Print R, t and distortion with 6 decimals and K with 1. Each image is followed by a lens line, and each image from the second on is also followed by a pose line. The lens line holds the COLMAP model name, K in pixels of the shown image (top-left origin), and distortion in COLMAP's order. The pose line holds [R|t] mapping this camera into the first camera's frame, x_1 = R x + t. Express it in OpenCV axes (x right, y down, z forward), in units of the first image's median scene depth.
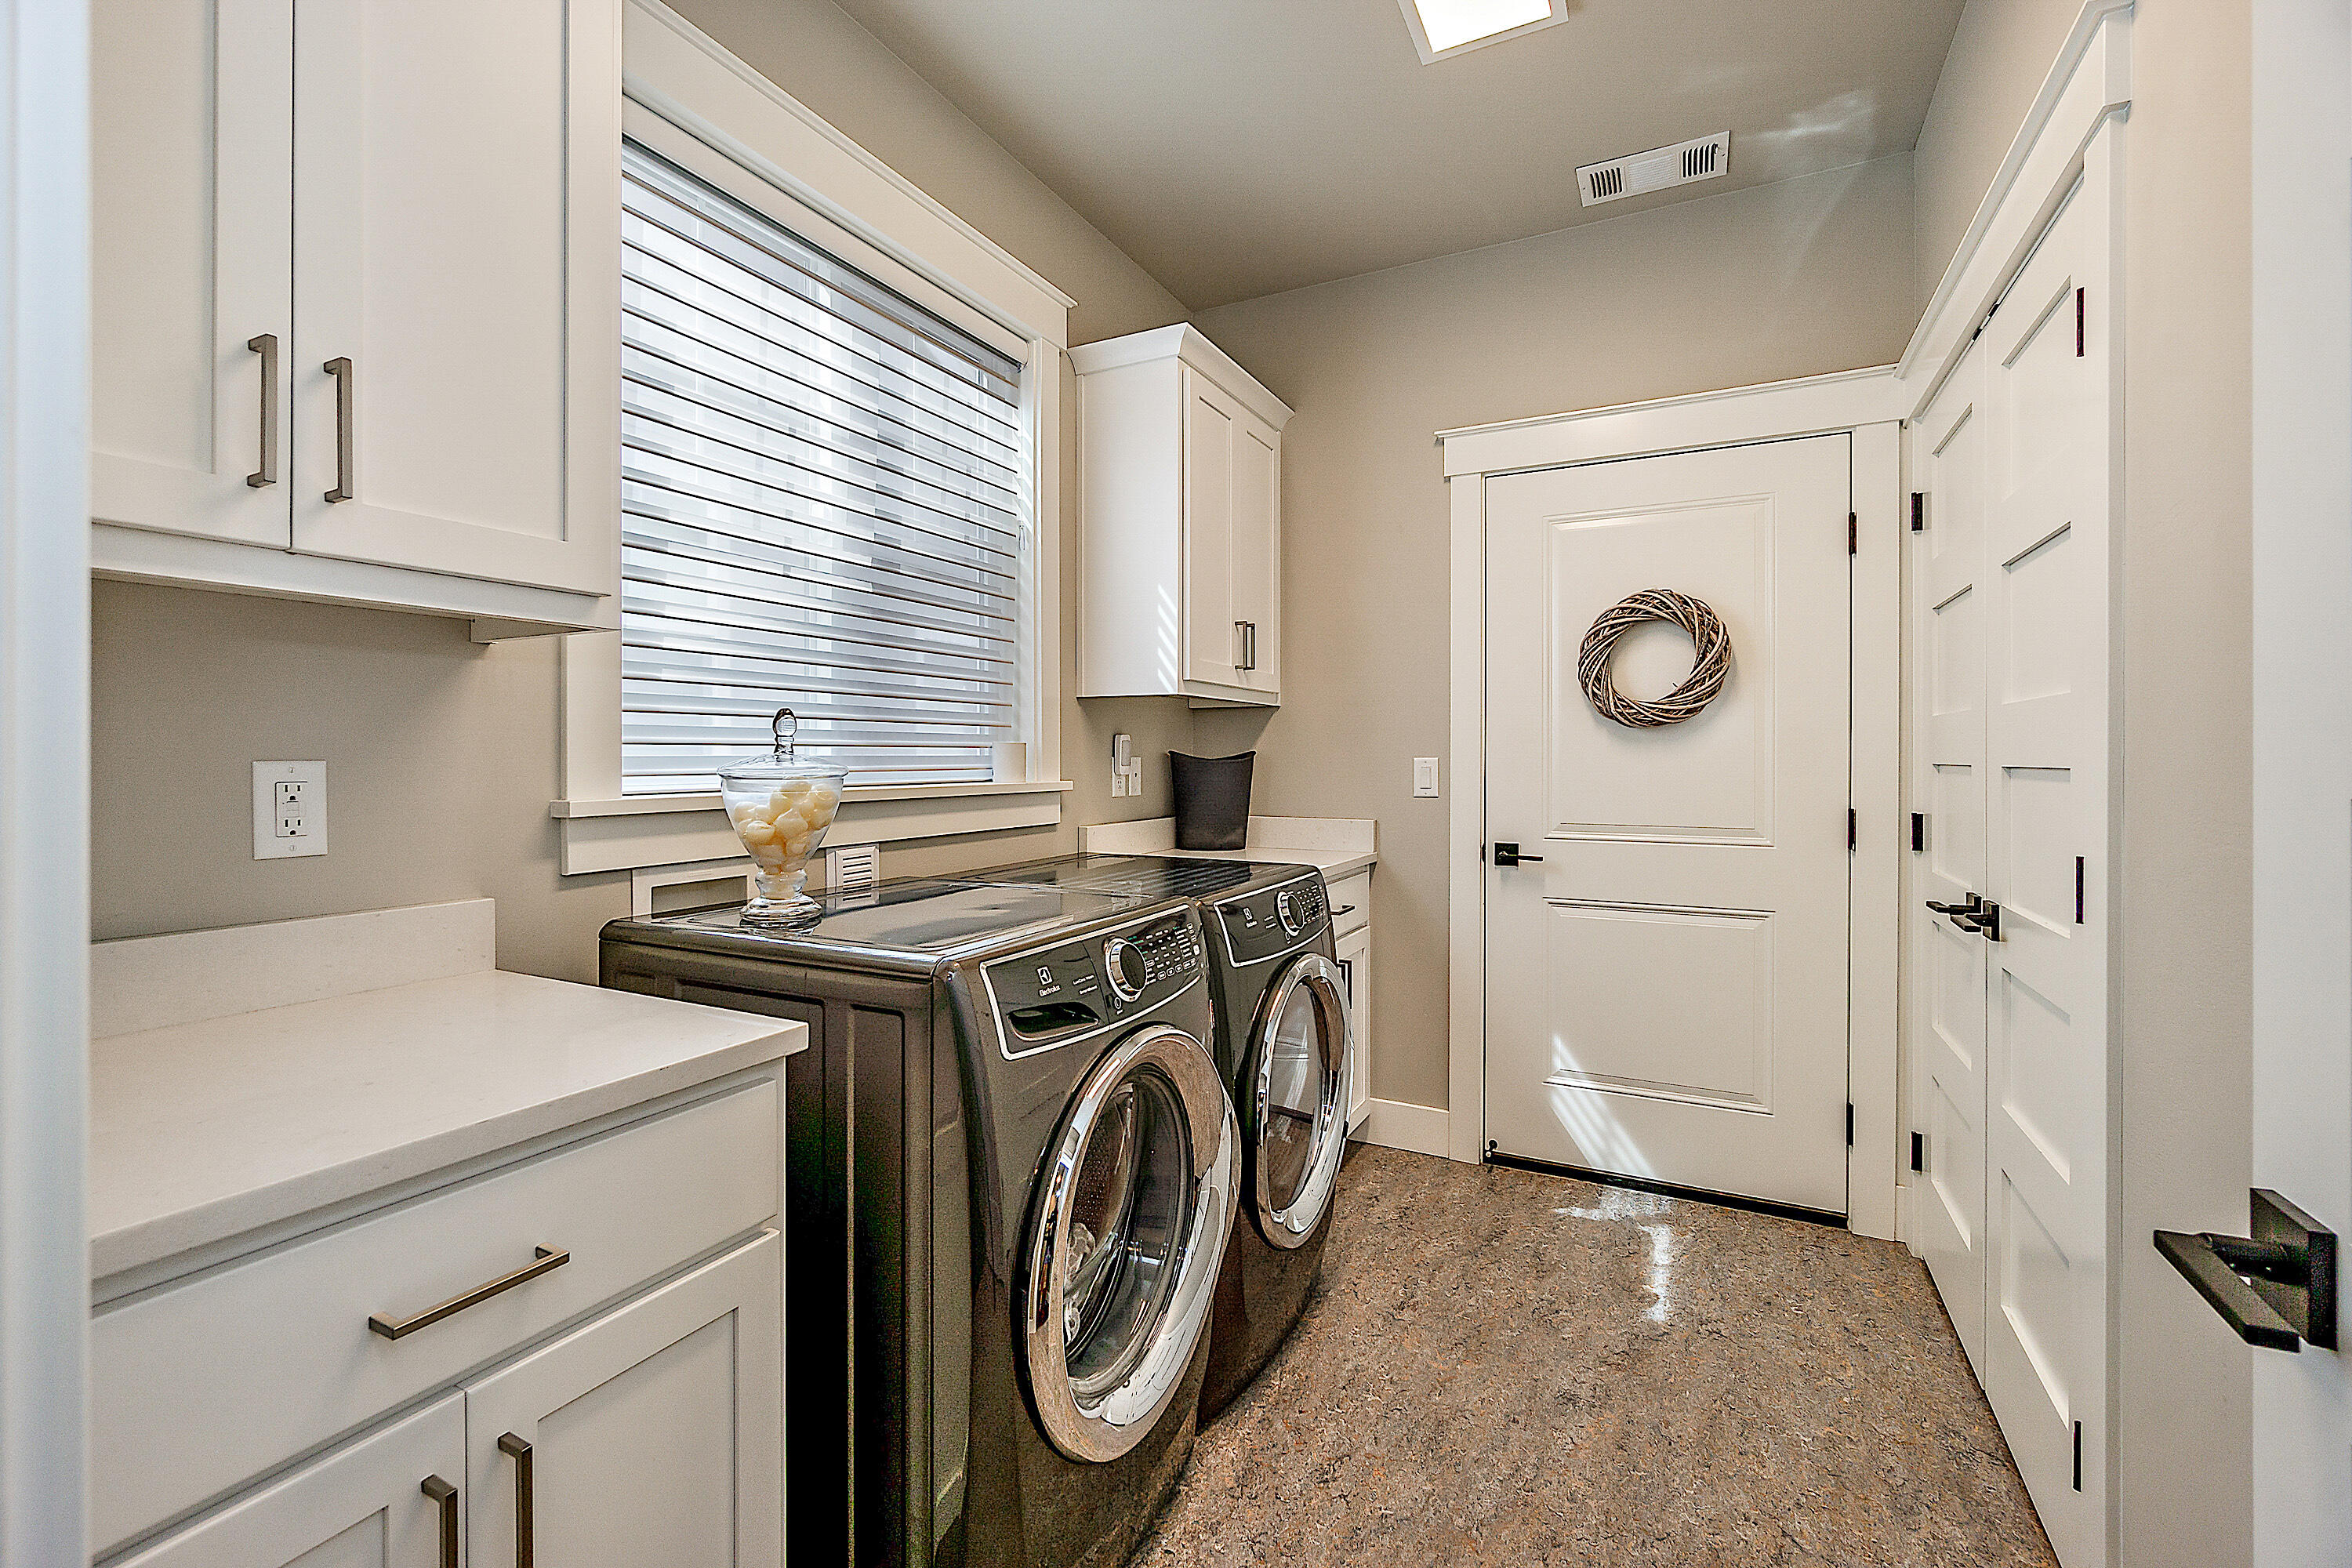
lens RADIAL K [[1012.1, 0, 1163.1], [0, 1012.1, 768.1], [0, 0, 1]] dist [-0.007362, 0.000997]
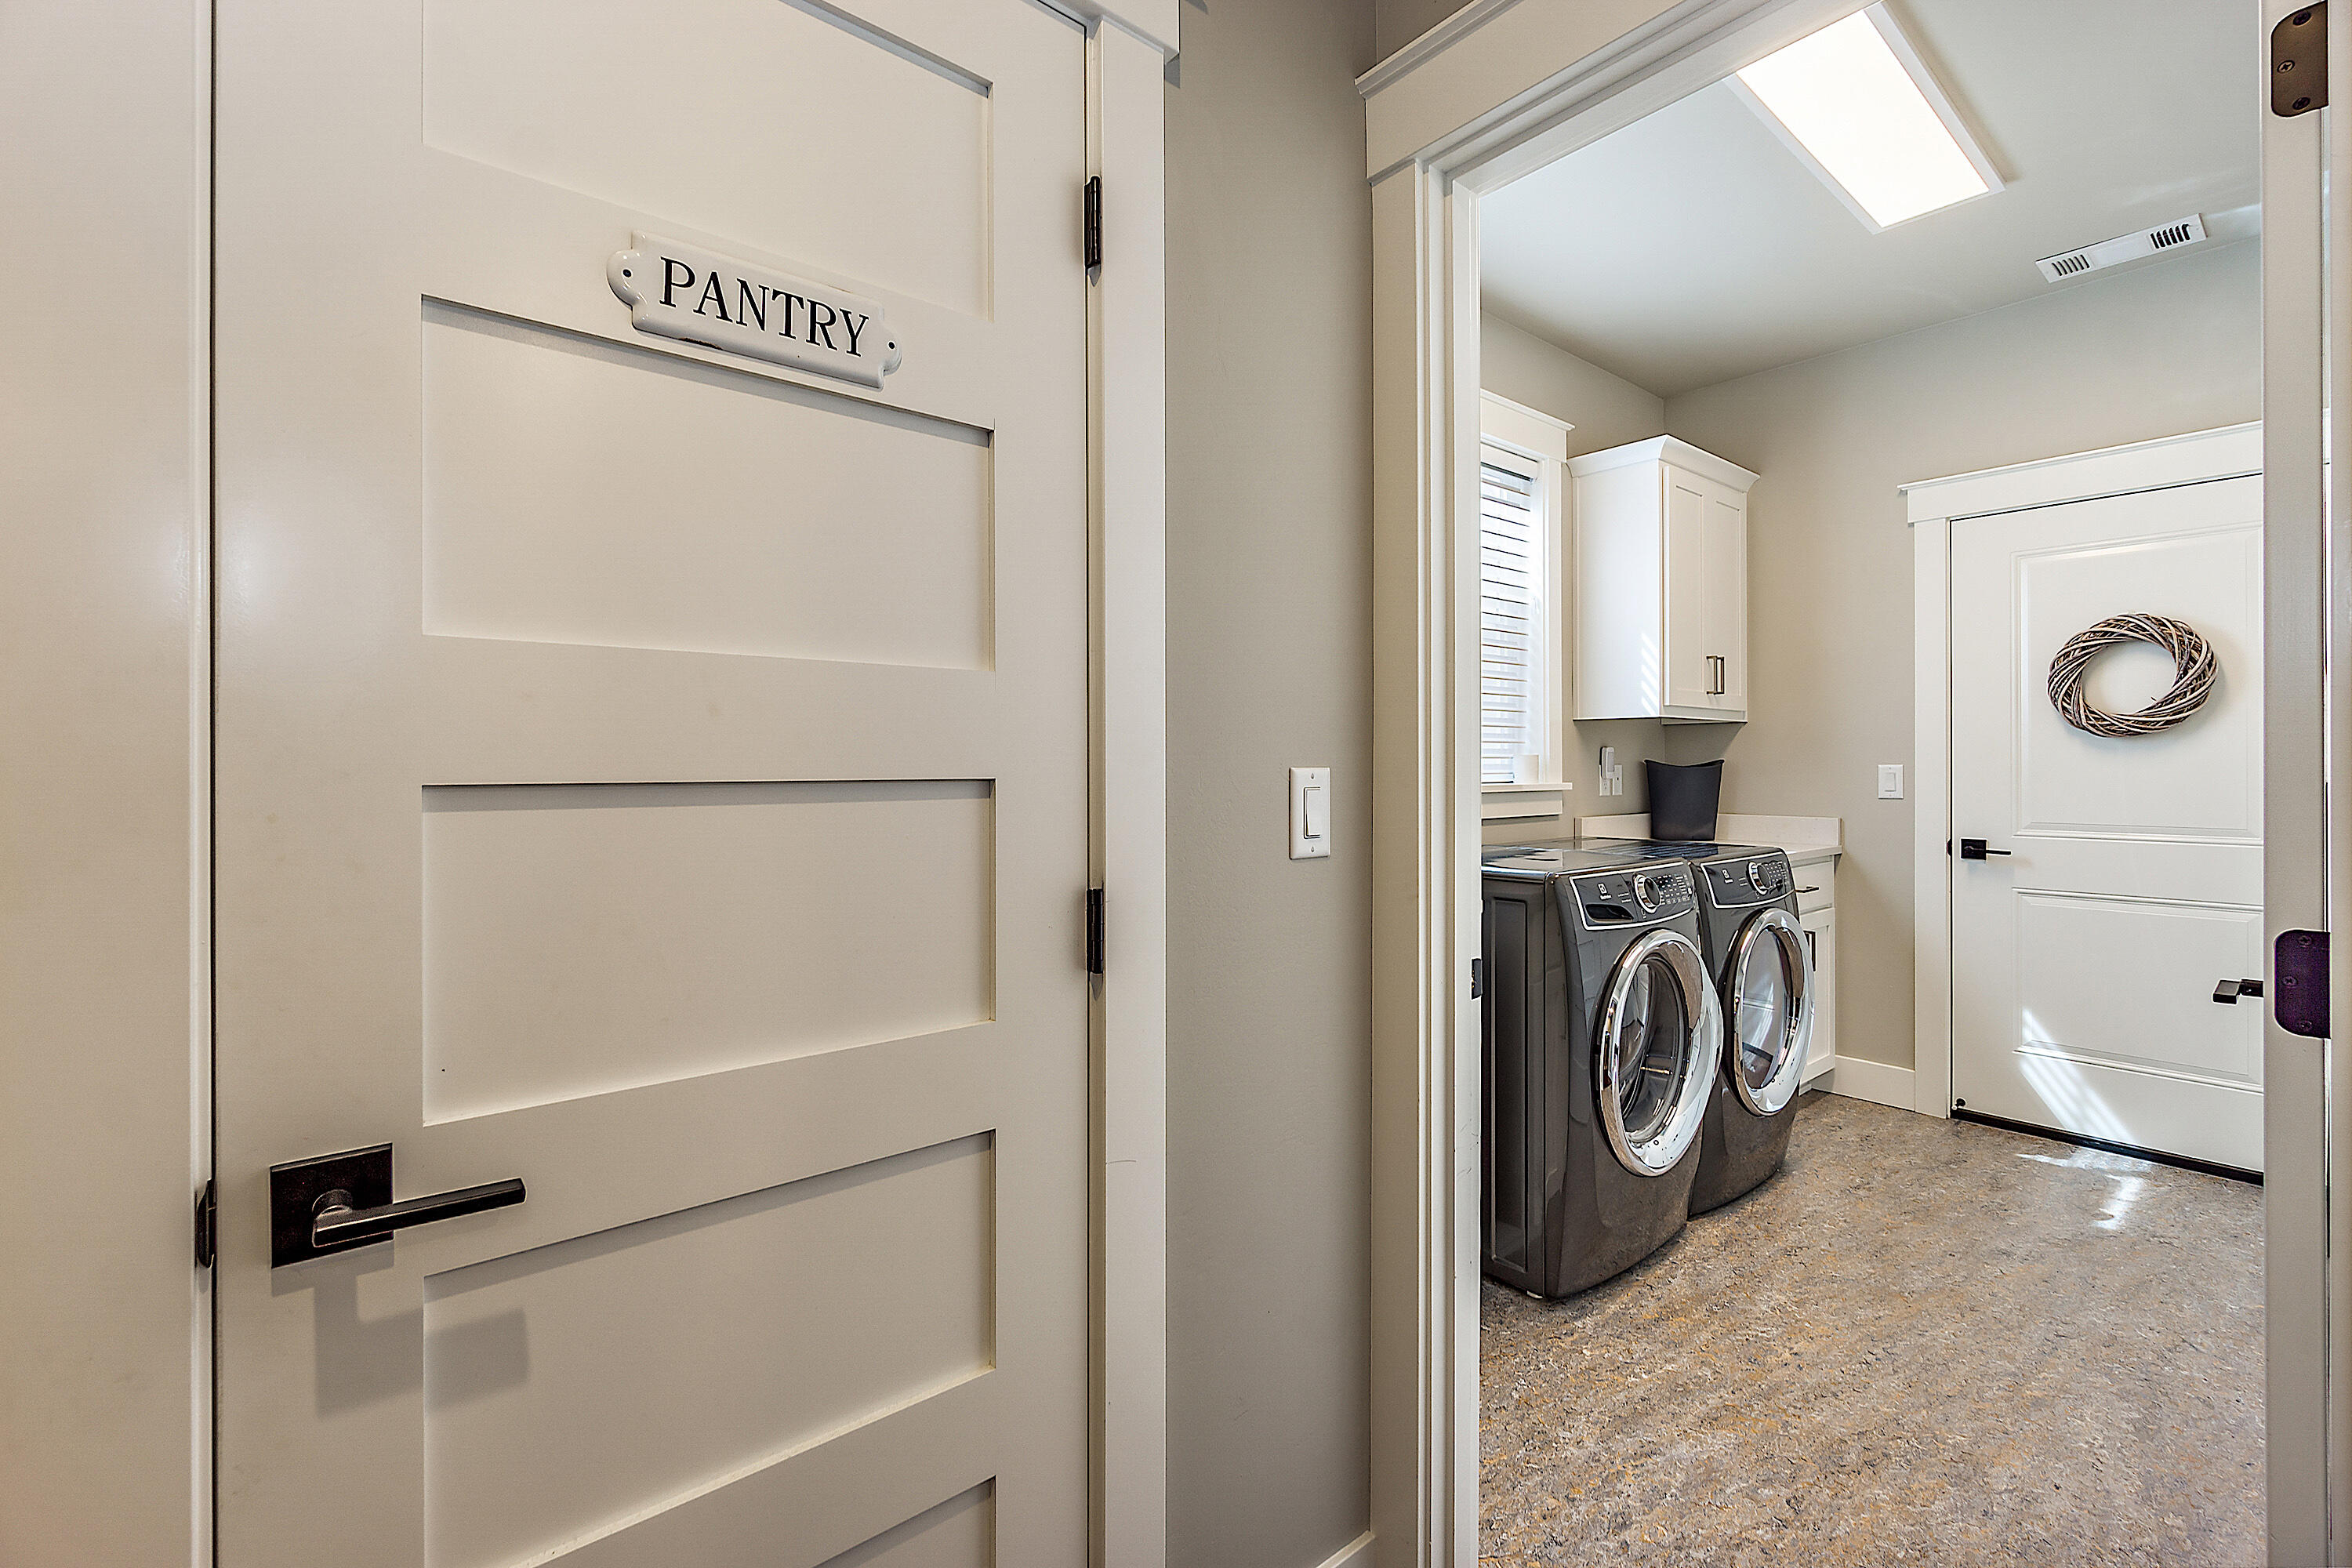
lens RADIAL K [[1012.1, 0, 1163.1], [0, 1012.1, 768.1], [0, 0, 1]] dist [-0.007362, 0.000997]
pose [[0.920605, -0.001049, -0.390493, -0.064905], [-0.002368, 0.999963, -0.008270, 0.005774], [0.390488, 0.008539, 0.920569, -0.446159]]
